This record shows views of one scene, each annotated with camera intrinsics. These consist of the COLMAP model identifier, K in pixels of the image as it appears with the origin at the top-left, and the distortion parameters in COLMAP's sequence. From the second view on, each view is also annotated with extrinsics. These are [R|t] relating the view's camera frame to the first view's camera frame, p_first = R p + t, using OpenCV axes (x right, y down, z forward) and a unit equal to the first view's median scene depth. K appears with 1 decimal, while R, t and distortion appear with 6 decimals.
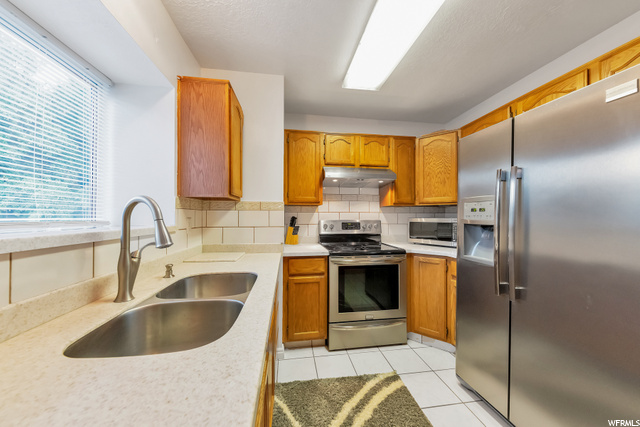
lens RADIAL K [[222.6, 0, 316.1], [0, 222.6, 215.3], [0, 0, 1]] dist [0.000633, 0.000006]
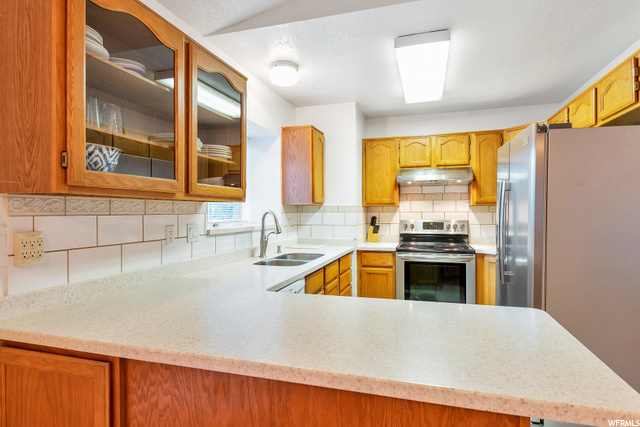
lens RADIAL K [[351.9, 0, 320.0], [0, 351.9, 213.5], [0, 0, 1]] dist [0.000180, 0.000160]
pose [[0.904187, -0.001307, -0.427134, 0.425471], [0.007905, 0.999875, 0.013674, -0.036618], [0.427063, -0.015741, 0.904085, -0.708561]]
